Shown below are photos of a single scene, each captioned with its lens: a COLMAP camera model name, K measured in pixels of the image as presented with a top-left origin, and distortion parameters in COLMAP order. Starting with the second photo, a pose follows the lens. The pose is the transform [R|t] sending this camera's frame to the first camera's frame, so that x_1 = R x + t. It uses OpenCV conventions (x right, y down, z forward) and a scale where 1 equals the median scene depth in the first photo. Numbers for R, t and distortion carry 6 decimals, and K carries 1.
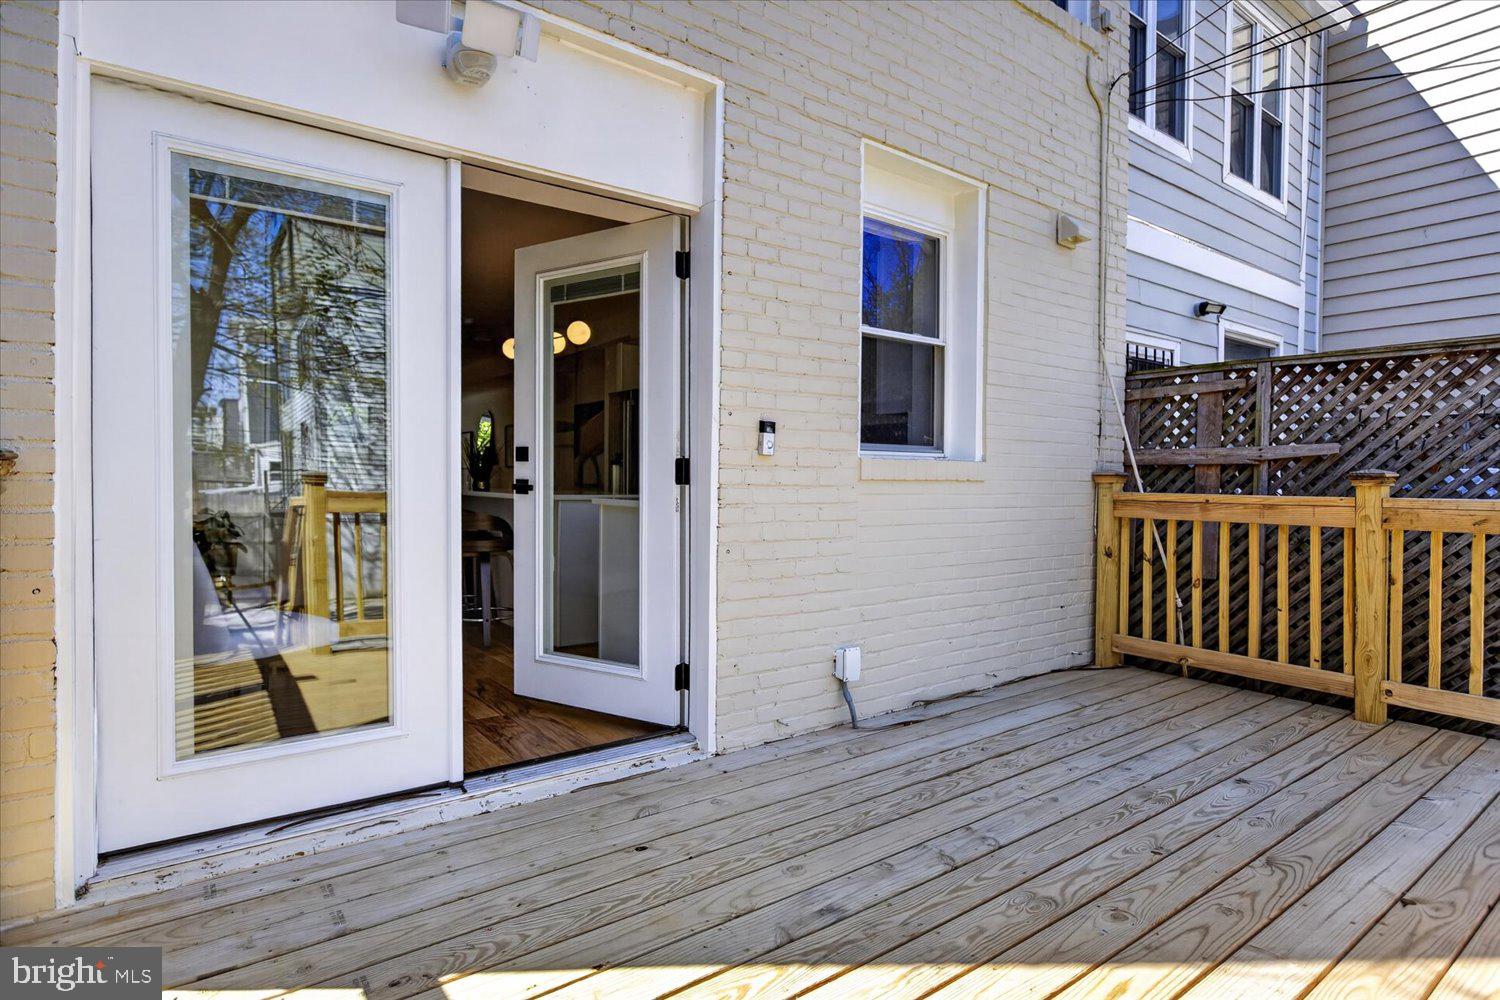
lens RADIAL K [[761.9, 0, 755.1], [0, 761.9, 477.7], [0, 0, 1]] dist [-0.005551, -0.000330]
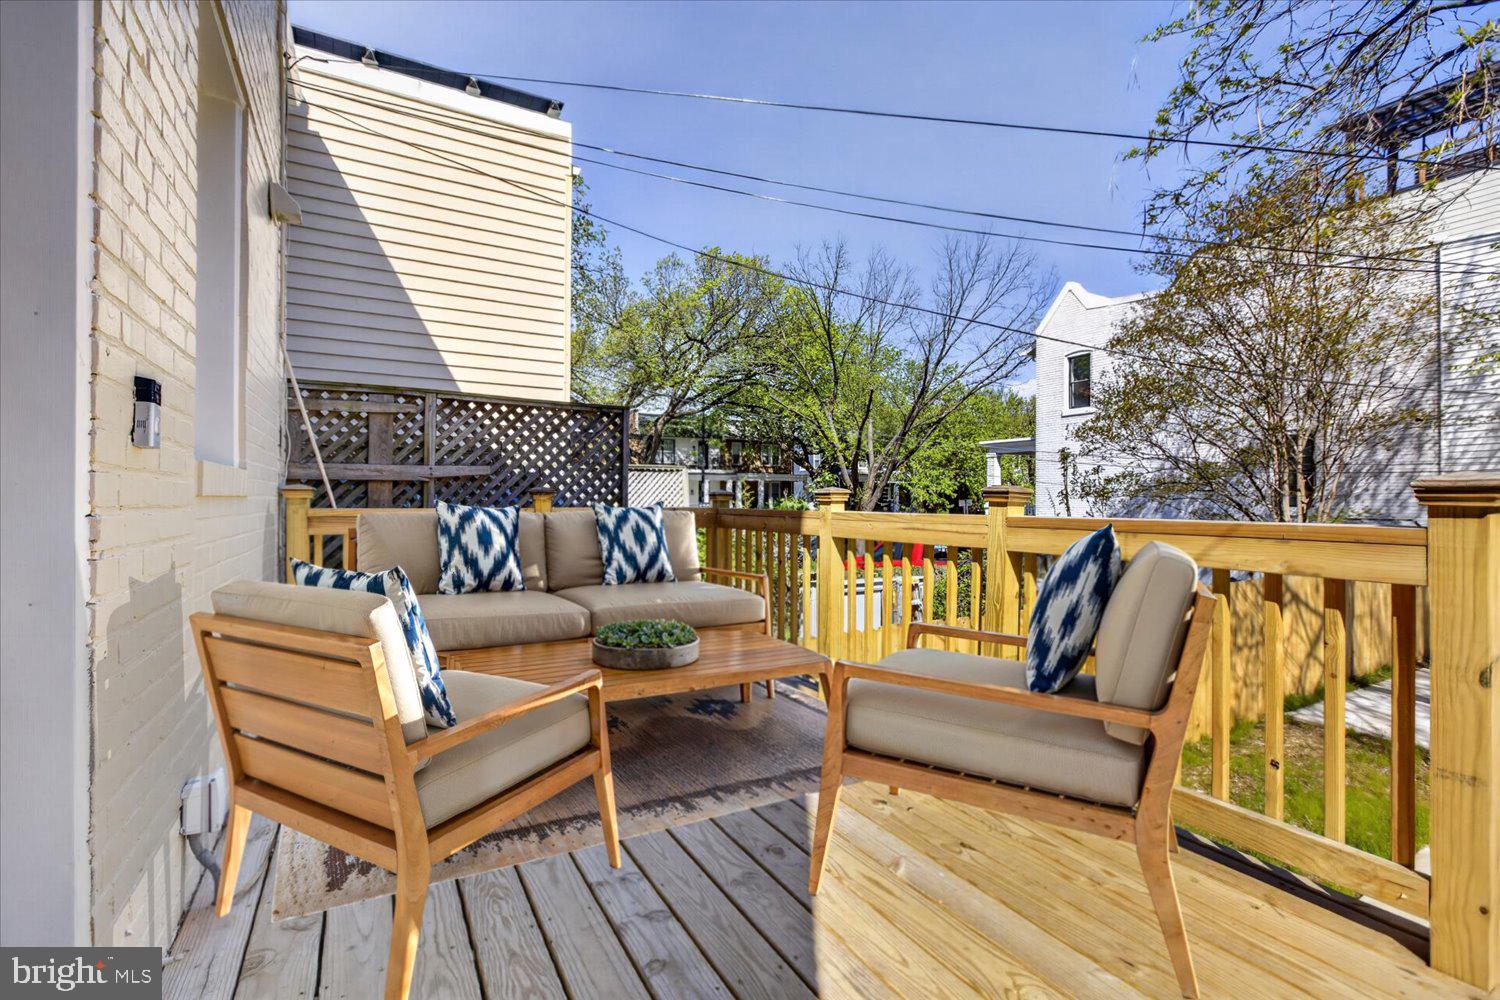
lens RADIAL K [[655.4, 0, 750.0], [0, 655.4, 500.0], [0, 0, 1]] dist [-0.000807, -0.000020]
pose [[0.165496, -0.007919, 0.986179, -0.232912], [-0.003387, 0.999957, 0.008598, 0.000242], [-0.986205, -0.004763, 0.165462, 0.358417]]
